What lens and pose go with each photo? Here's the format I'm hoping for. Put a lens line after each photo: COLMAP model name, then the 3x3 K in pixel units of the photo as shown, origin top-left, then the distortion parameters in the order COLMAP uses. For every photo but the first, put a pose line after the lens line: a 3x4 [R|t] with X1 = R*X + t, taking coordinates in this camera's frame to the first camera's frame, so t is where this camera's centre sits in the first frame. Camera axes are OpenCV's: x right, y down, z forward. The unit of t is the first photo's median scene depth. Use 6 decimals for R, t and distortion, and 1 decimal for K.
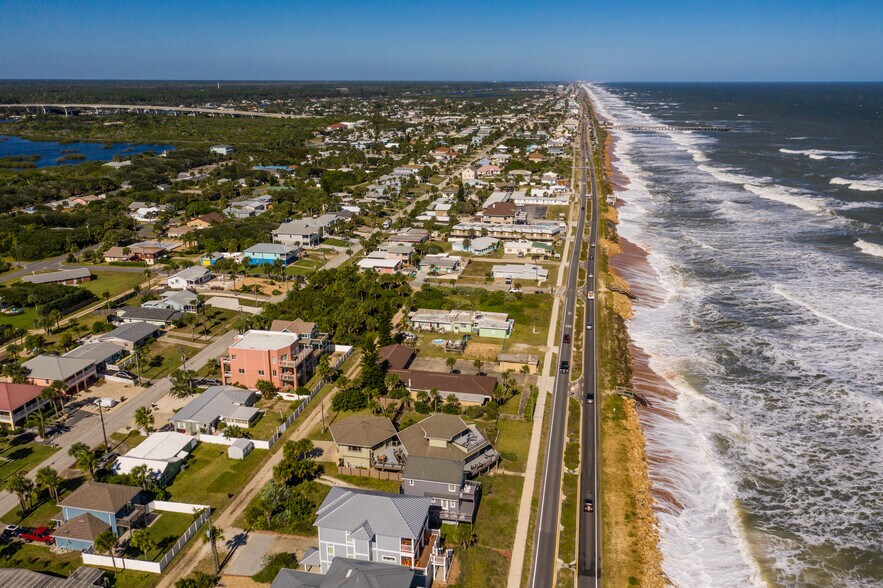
lens RADIAL K [[699.0, 0, 441.5], [0, 699.0, 294.0], [0, 0, 1]] dist [0.001304, 0.006989]
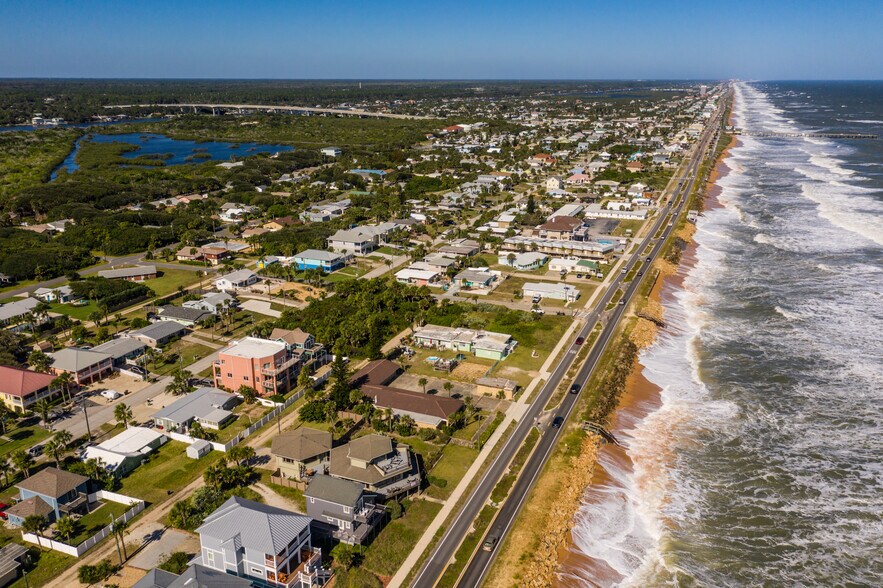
lens RADIAL K [[699.0, 0, 441.5], [0, 699.0, 294.0], [0, 0, 1]] dist [0.001304, 0.006989]
pose [[0.981298, 0.056031, -0.184161, 0.153217], [-0.055725, 0.998423, 0.006841, -0.027397], [0.184253, 0.003549, 0.982872, 0.000050]]
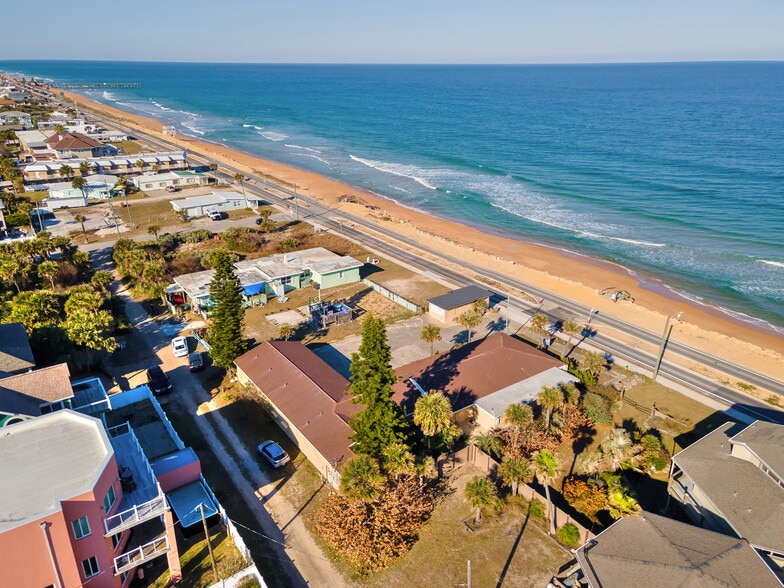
lens RADIAL K [[580.9, 0, 392.0], [0, 580.9, 294.0], [0, 0, 1]] dist [0.045076, 0.000602]
pose [[0.690480, -0.271686, 0.670391, -0.194855], [0.214243, 0.962013, 0.169207, -0.005688], [-0.690896, 0.026792, 0.722458, 0.493688]]
